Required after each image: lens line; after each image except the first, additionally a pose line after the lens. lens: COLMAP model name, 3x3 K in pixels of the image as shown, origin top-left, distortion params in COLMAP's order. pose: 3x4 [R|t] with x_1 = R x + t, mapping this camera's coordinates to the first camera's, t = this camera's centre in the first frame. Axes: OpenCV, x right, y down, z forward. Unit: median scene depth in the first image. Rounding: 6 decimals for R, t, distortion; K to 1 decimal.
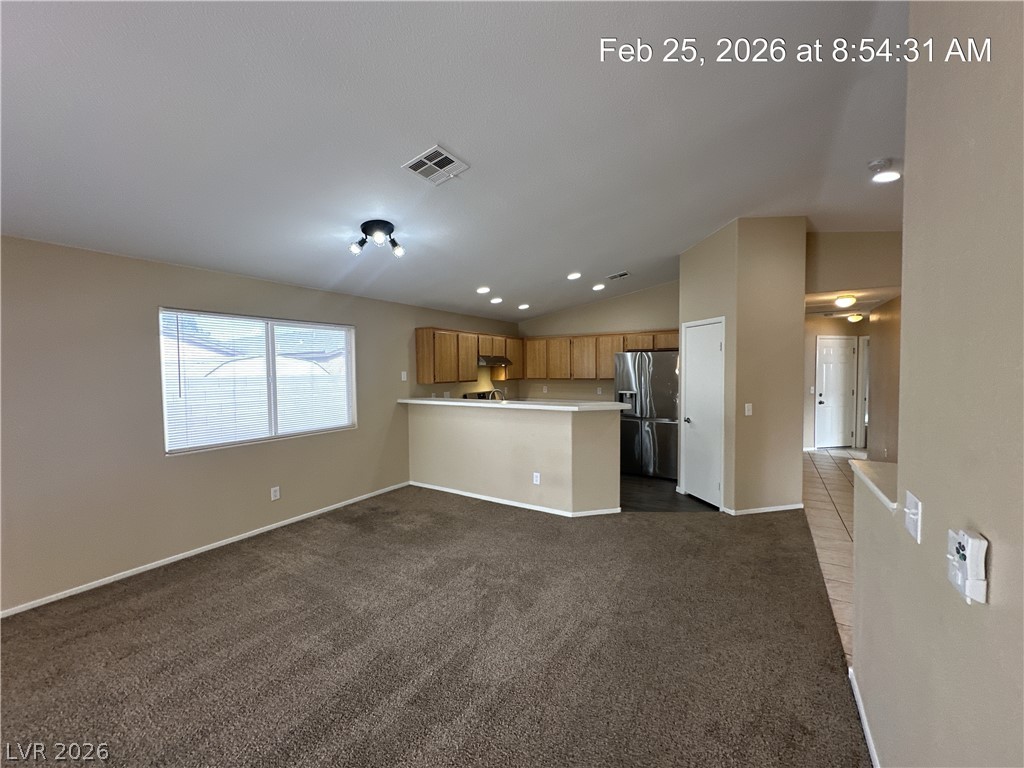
lens RADIAL K [[407.6, 0, 512.0], [0, 407.6, 384.0], [0, 0, 1]] dist [-0.000187, -0.000382]
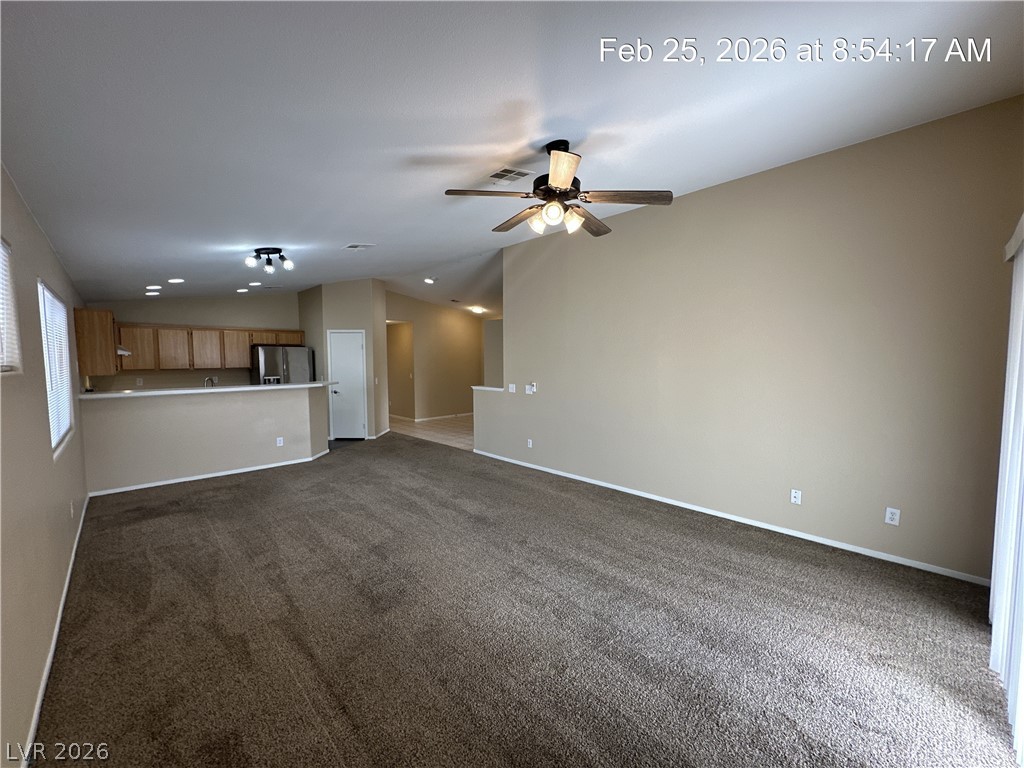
lens RADIAL K [[407.6, 0, 512.0], [0, 407.6, 384.0], [0, 0, 1]] dist [-0.000187, -0.000382]
pose [[0.243831, -0.053241, 0.968355, -0.846325], [0.038905, 0.998225, 0.045087, 0.012504], [-0.969037, 0.026681, 0.245470, -0.045838]]
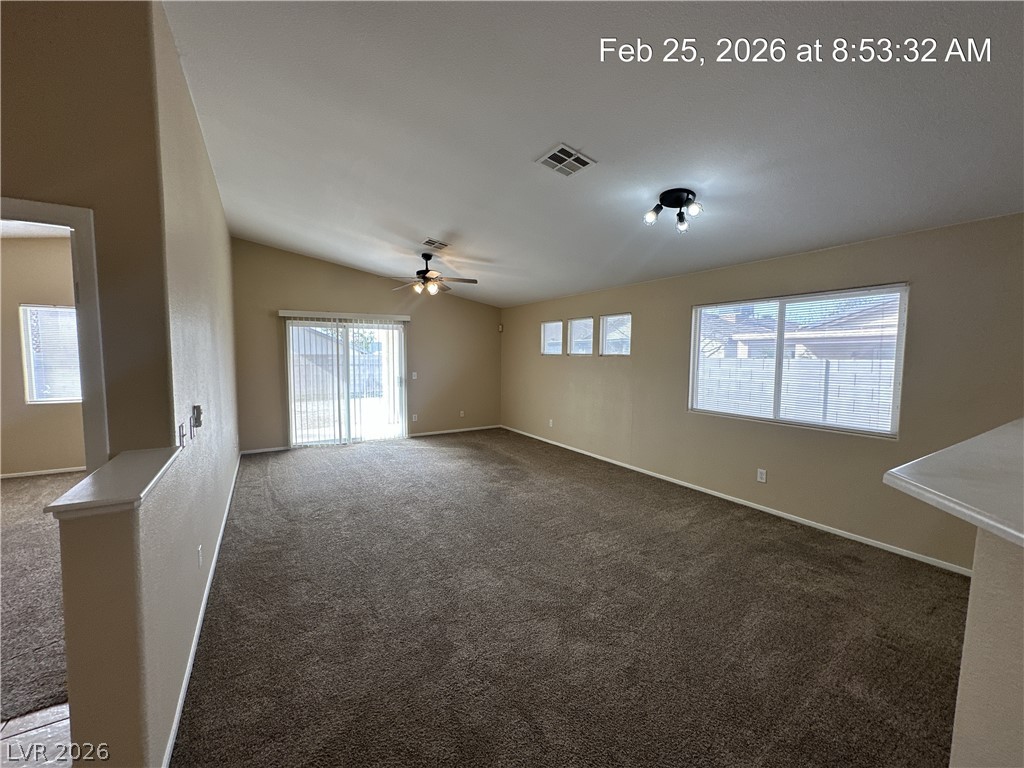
lens RADIAL K [[407.6, 0, 512.0], [0, 407.6, 384.0], [0, 0, 1]] dist [-0.000187, -0.000382]
pose [[-0.451310, 0.071061, -0.889534, 0.412664], [-0.035232, 0.994628, 0.097332, -0.020570], [0.891672, 0.075267, -0.446382, 0.654120]]
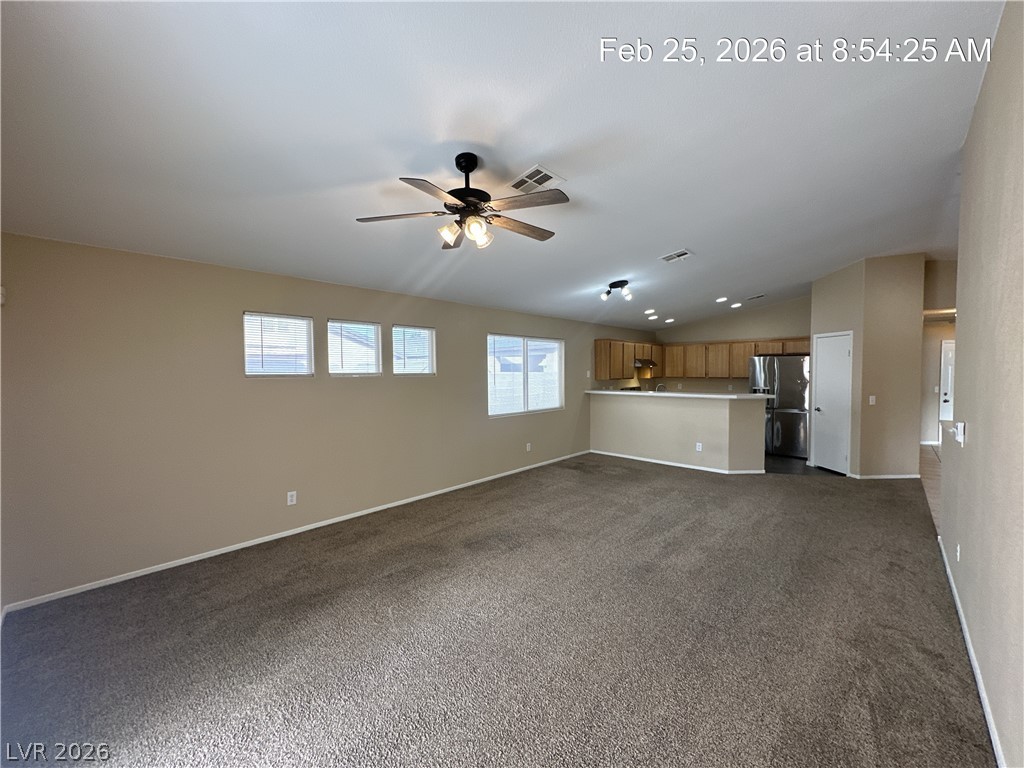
lens RADIAL K [[407.6, 0, 512.0], [0, 407.6, 384.0], [0, 0, 1]] dist [-0.000187, -0.000382]
pose [[0.981961, 0.010945, -0.188769, -0.257889], [-0.011196, 0.999937, -0.000262, 0.017892], [0.188754, 0.002371, 0.982022, -0.420458]]
